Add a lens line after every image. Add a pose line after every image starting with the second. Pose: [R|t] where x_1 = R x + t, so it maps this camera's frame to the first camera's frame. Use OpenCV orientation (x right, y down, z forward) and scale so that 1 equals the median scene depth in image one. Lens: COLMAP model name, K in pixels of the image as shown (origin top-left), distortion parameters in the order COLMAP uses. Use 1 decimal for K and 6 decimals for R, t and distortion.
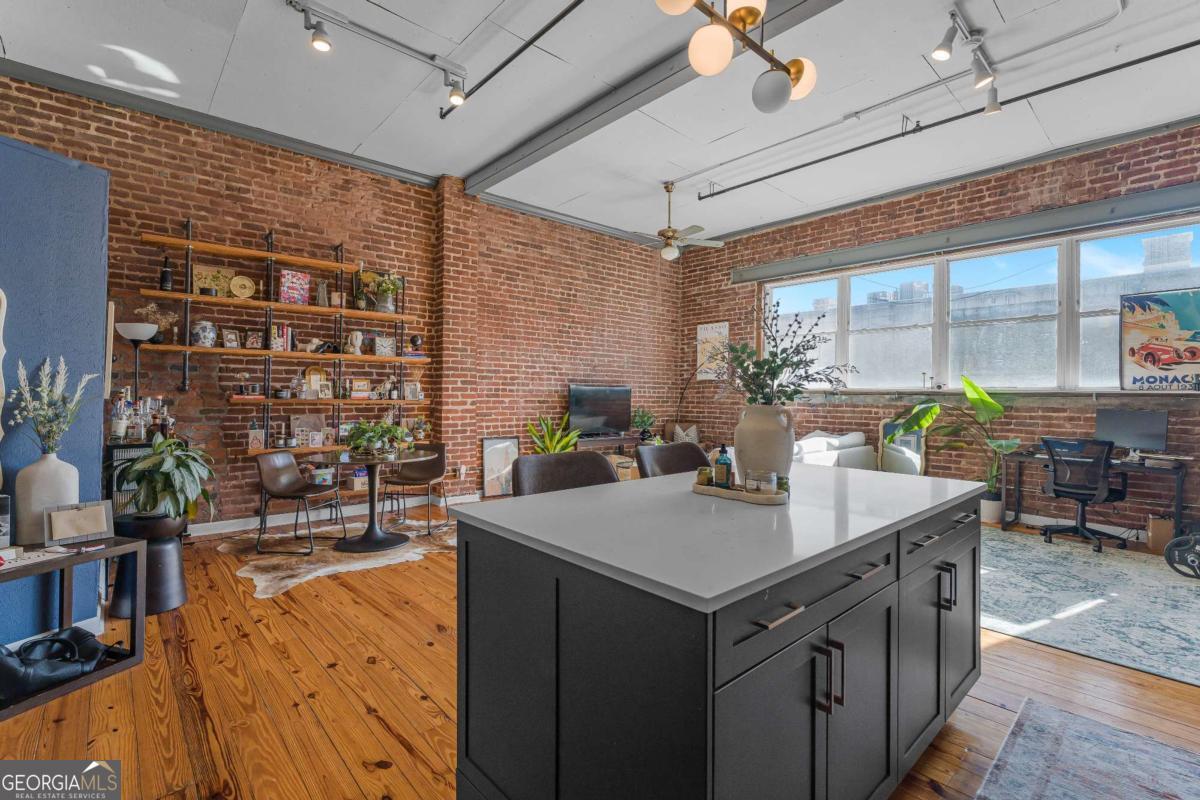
lens RADIAL K [[532.9, 0, 599.0], [0, 532.9, 392.5], [0, 0, 1]] dist [0.008326, -0.002285]
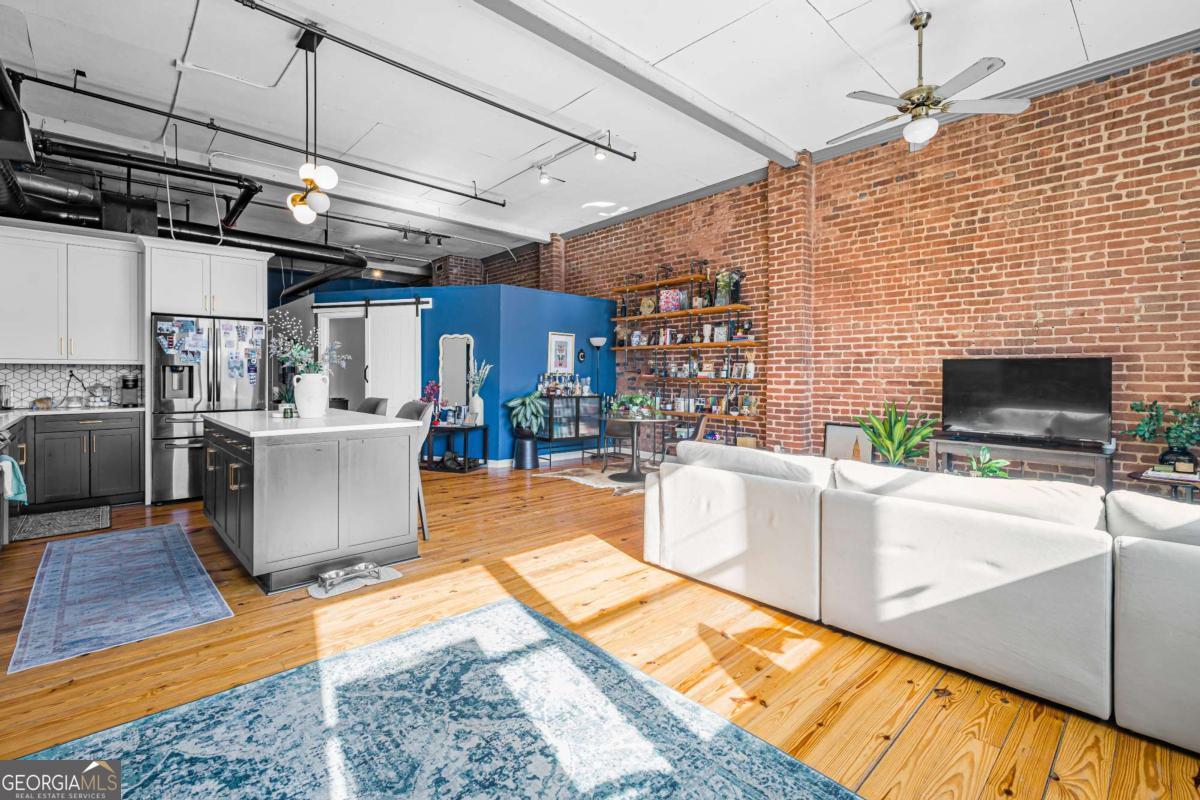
lens RADIAL K [[532.9, 0, 602.6], [0, 532.9, 377.3], [0, 0, 1]] dist [0.008326, -0.002285]
pose [[0.027083, -0.002445, -0.999630, 0.673701], [-0.002224, 0.999994, -0.002506, 0.012521], [0.999631, 0.002291, 0.027077, 0.598021]]
